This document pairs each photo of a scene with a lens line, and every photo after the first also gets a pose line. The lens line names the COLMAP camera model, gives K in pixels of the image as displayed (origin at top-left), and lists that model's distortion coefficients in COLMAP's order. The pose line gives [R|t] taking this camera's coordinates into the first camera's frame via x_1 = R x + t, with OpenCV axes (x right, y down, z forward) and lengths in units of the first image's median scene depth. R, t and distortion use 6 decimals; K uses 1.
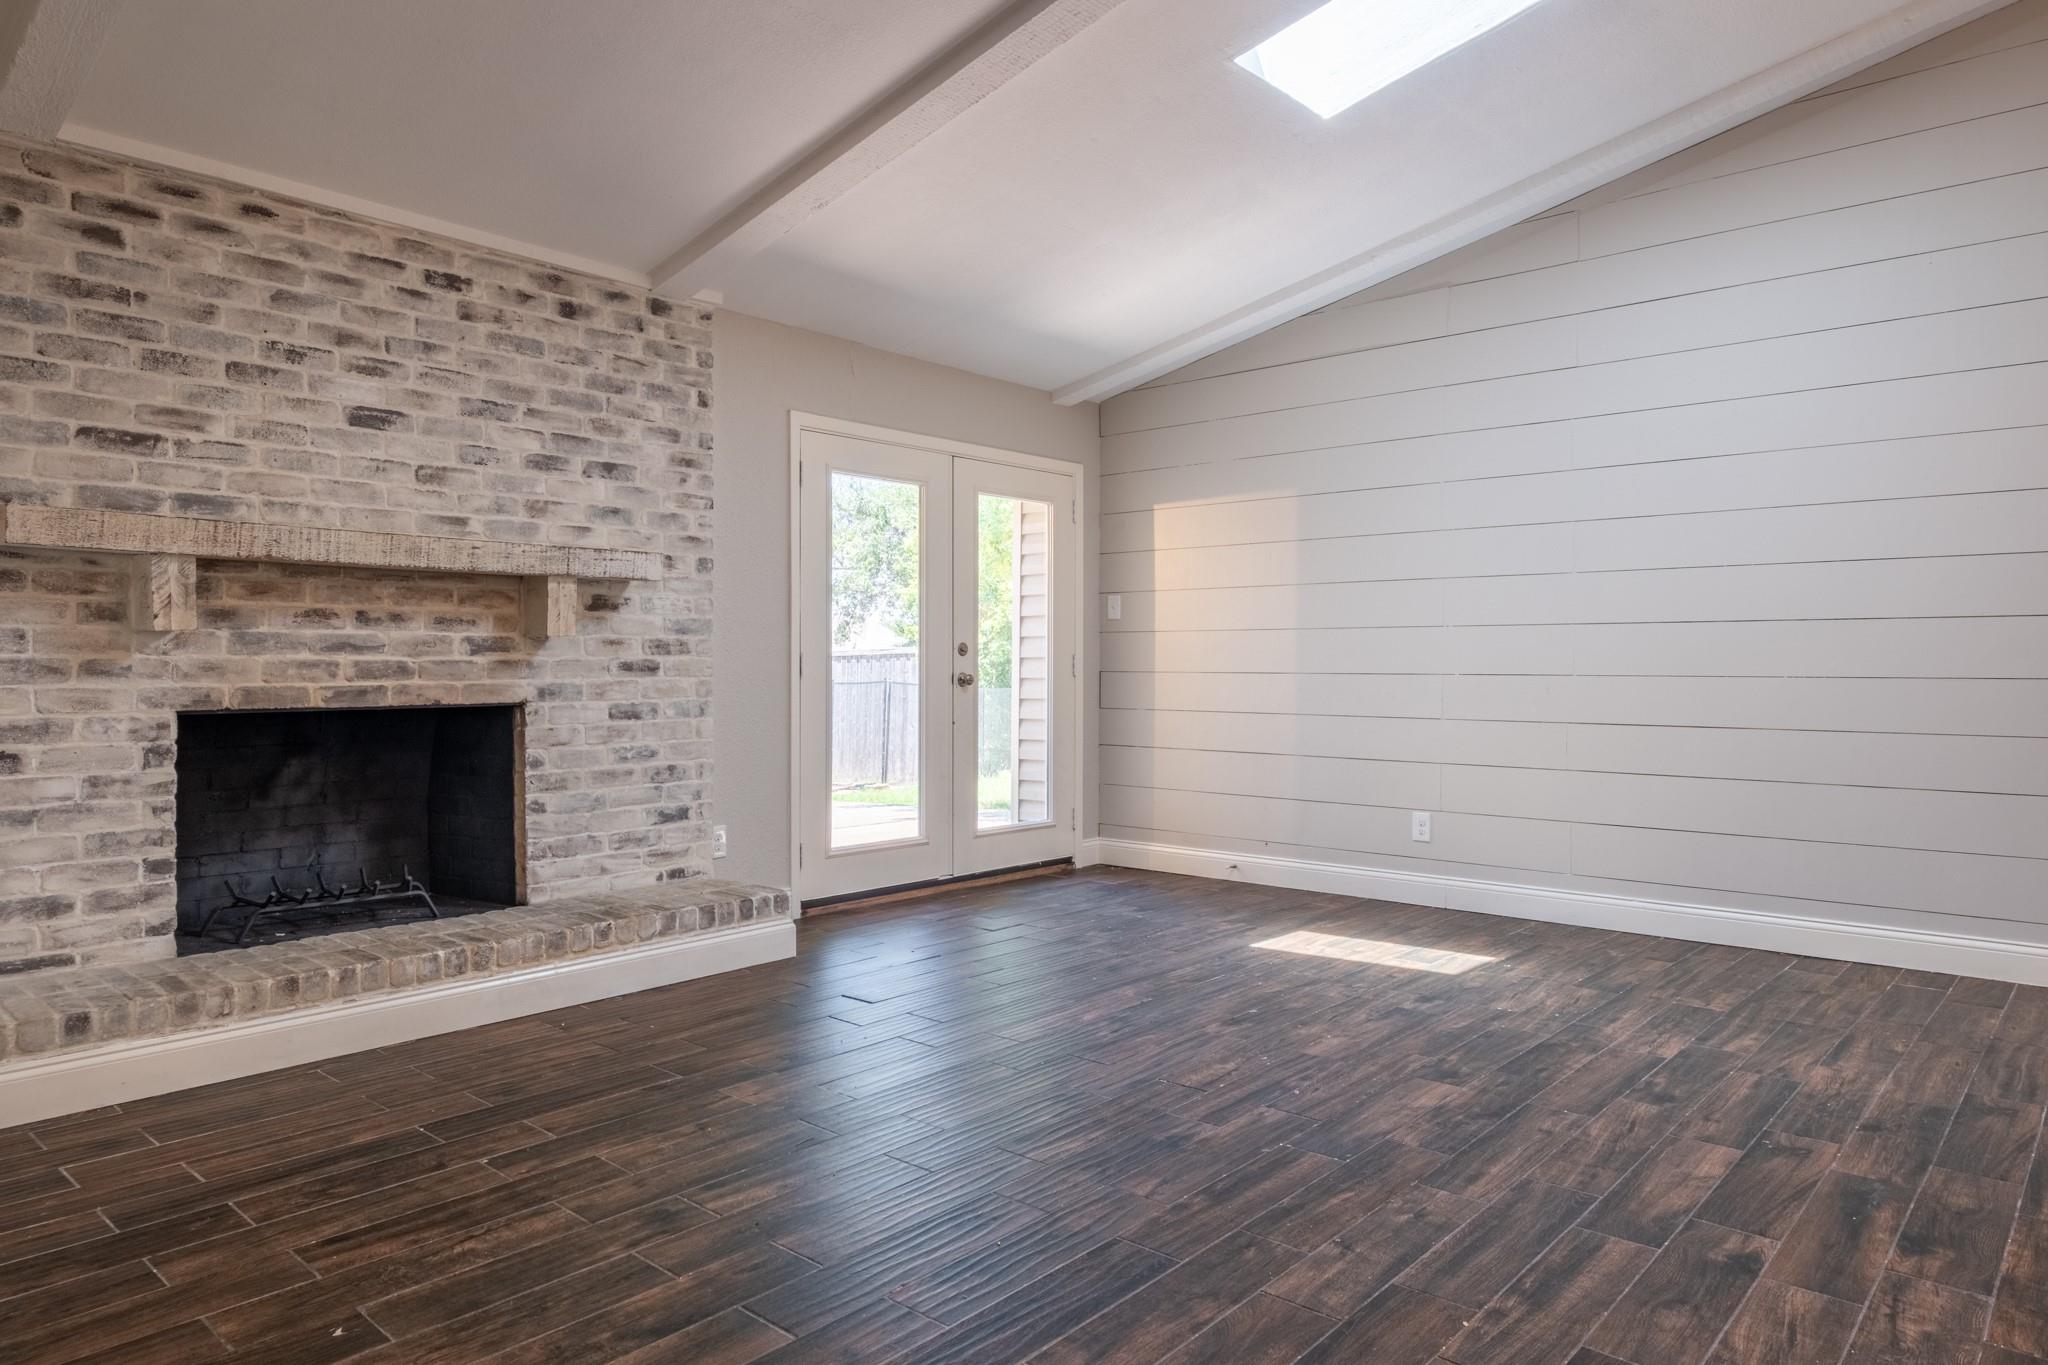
lens RADIAL K [[1267.4, 0, 1032.0], [0, 1267.4, 674.0], [0, 0, 1]] dist [0.007773, -0.001653]
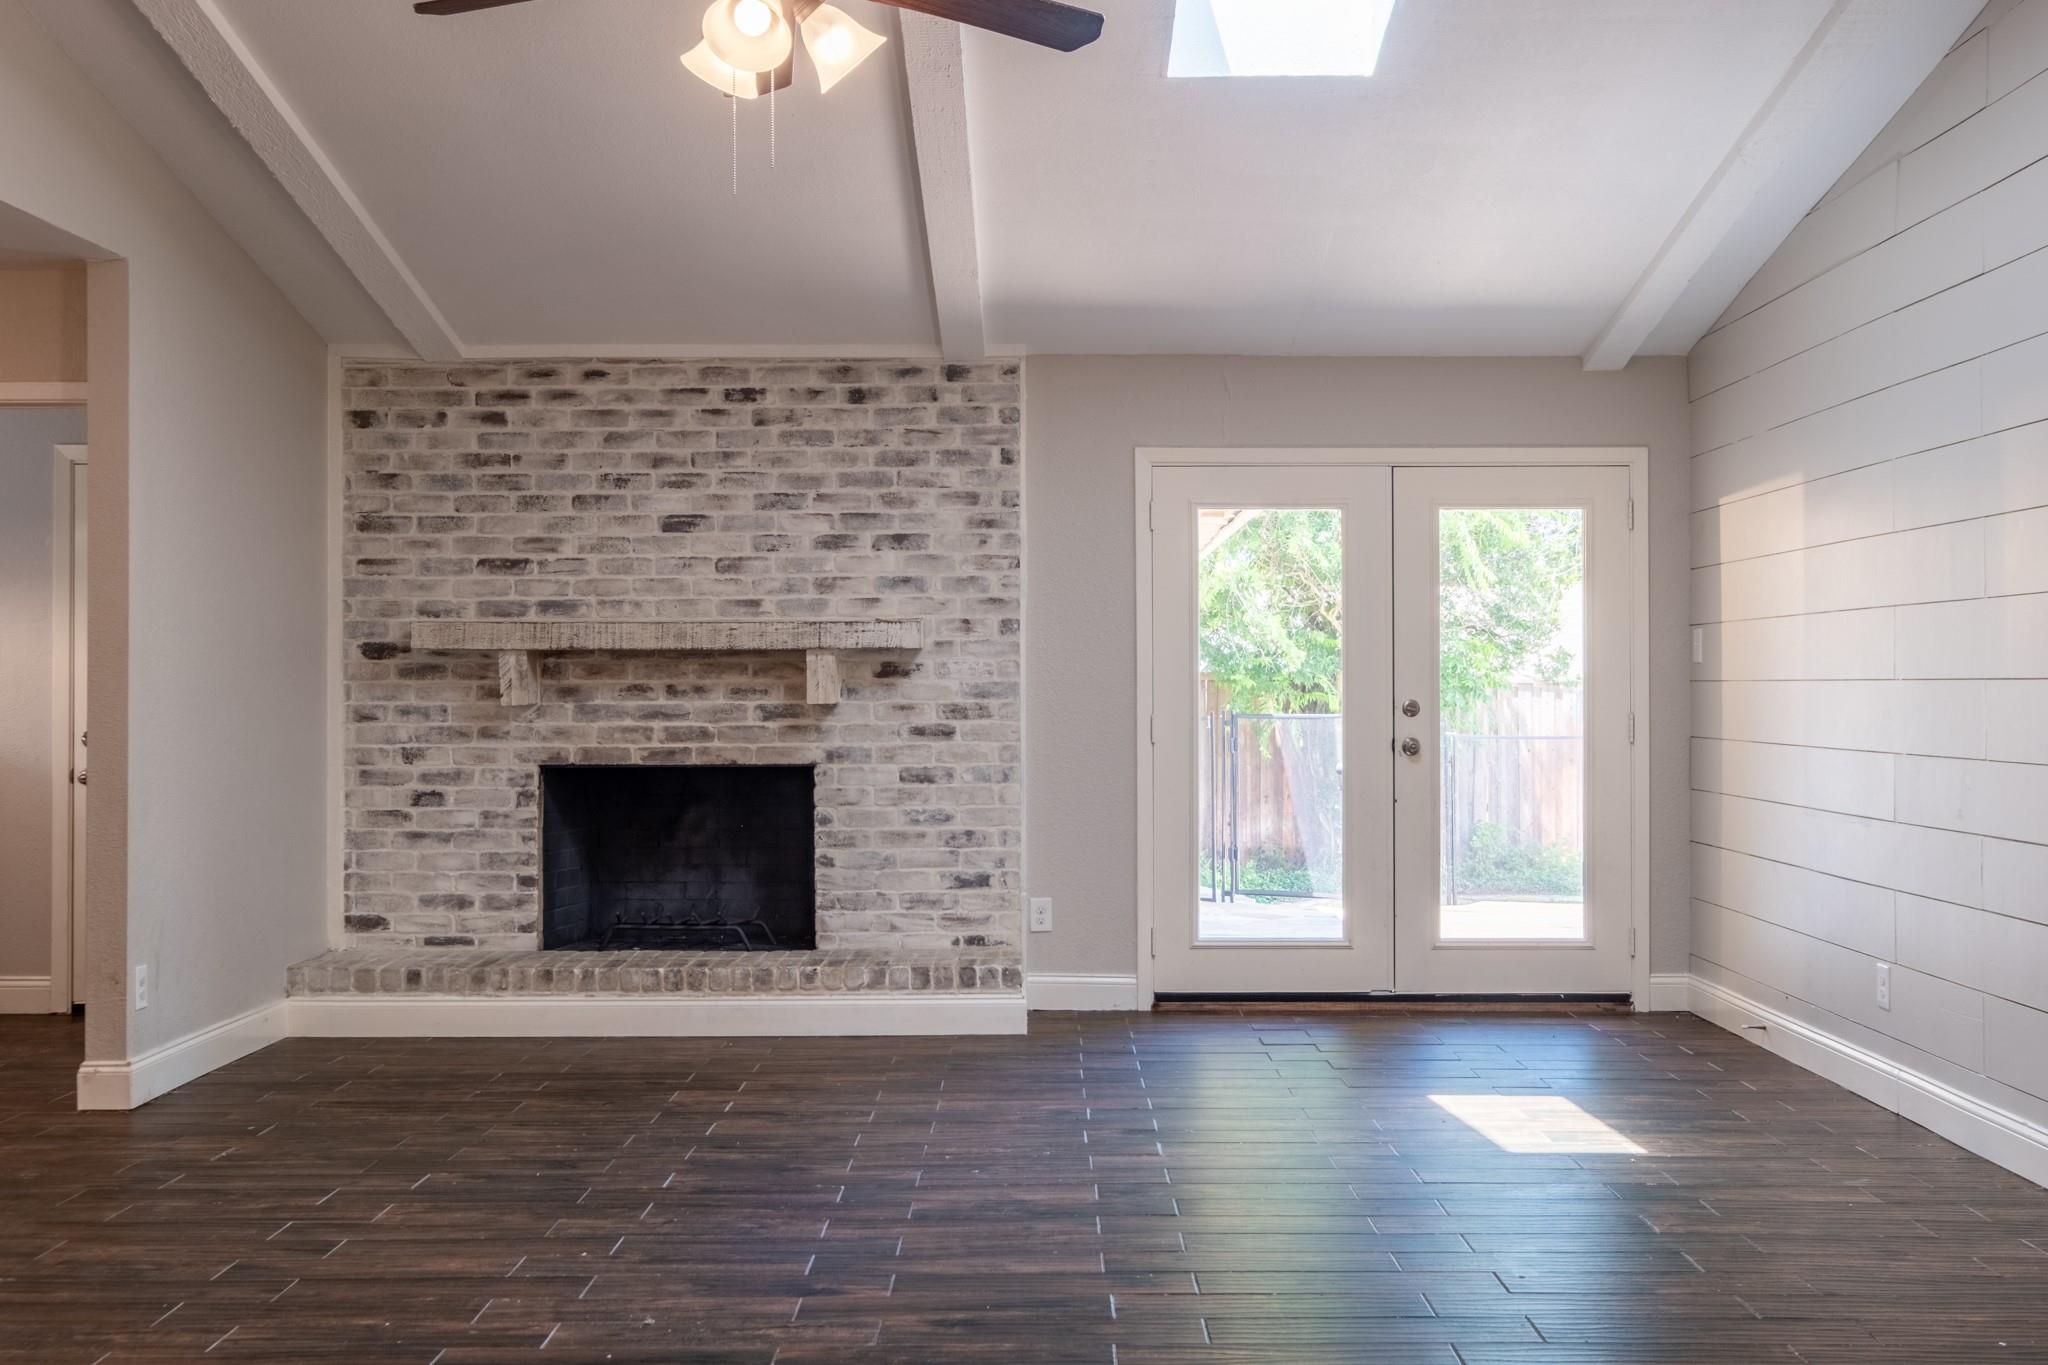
lens RADIAL K [[2091.0, 0, 1086.1], [0, 2091.0, 685.7], [0, 0, 1]] dist [-0.002245, 0.000000]
pose [[0.673772, -0.004151, -0.738928, 1.131608], [-0.003739, 0.999952, -0.009026, -0.030766], [0.738930, 0.008845, 0.673724, -0.040588]]
